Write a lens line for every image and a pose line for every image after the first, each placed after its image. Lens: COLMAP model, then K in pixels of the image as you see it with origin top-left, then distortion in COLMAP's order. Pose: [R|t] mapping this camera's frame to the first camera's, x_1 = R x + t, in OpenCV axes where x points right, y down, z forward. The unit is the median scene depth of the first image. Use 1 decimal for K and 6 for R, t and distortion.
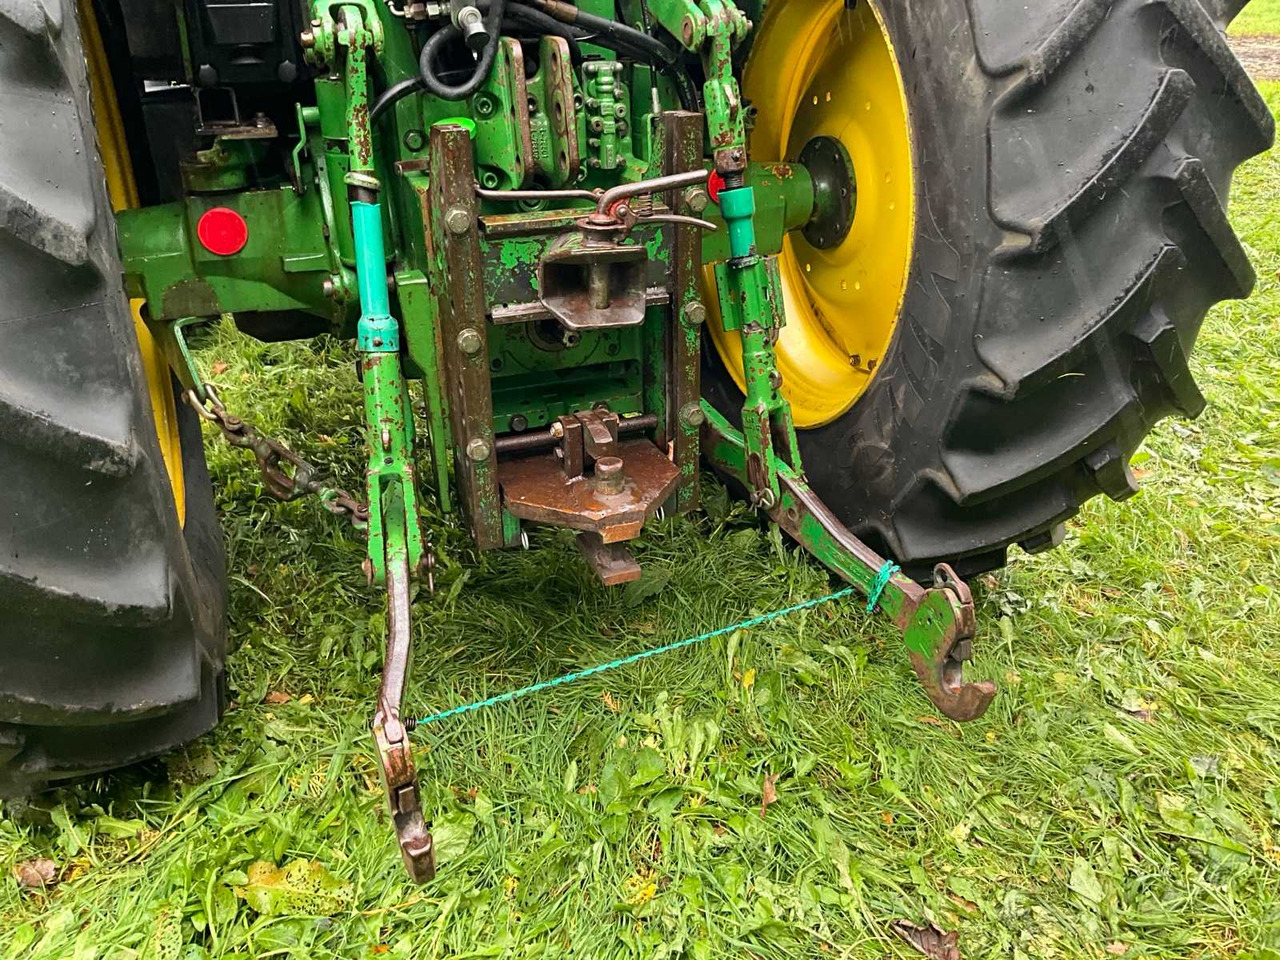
lens RADIAL K [[1416.3, 0, 640.0], [0, 1416.3, 480.0], [0, 0, 1]] dist [0.230975, -0.001780]
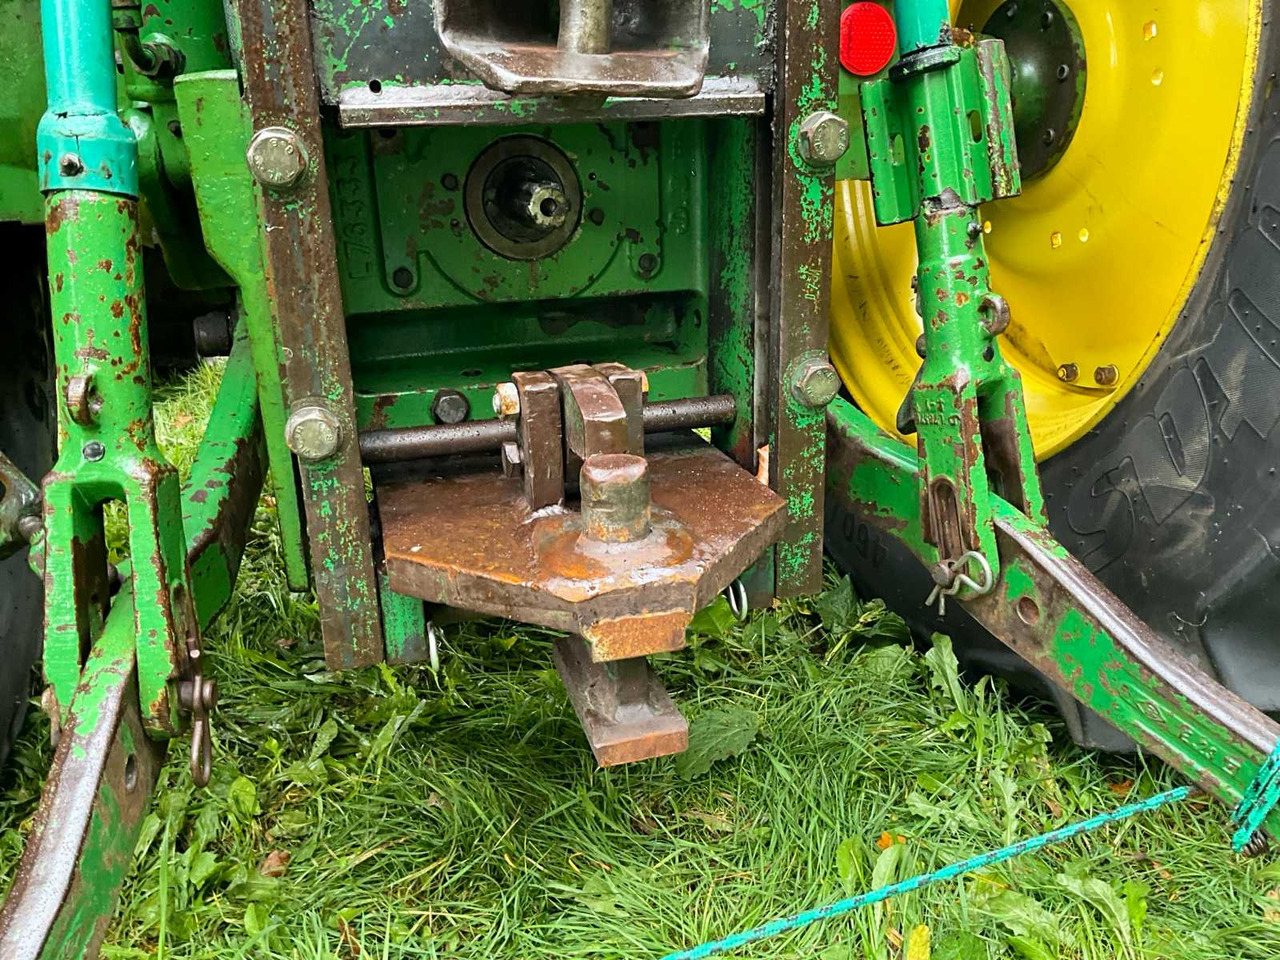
lens RADIAL K [[1053.4, 0, 644.2], [0, 1053.4, 483.4], [0, 0, 1]] dist [0.130166, -0.247513]
pose [[0.995819, 0.013105, -0.090408, 0.013606], [-0.024132, 0.992240, -0.121976, 0.027781], [0.088108, 0.123648, 0.988407, 0.627592]]
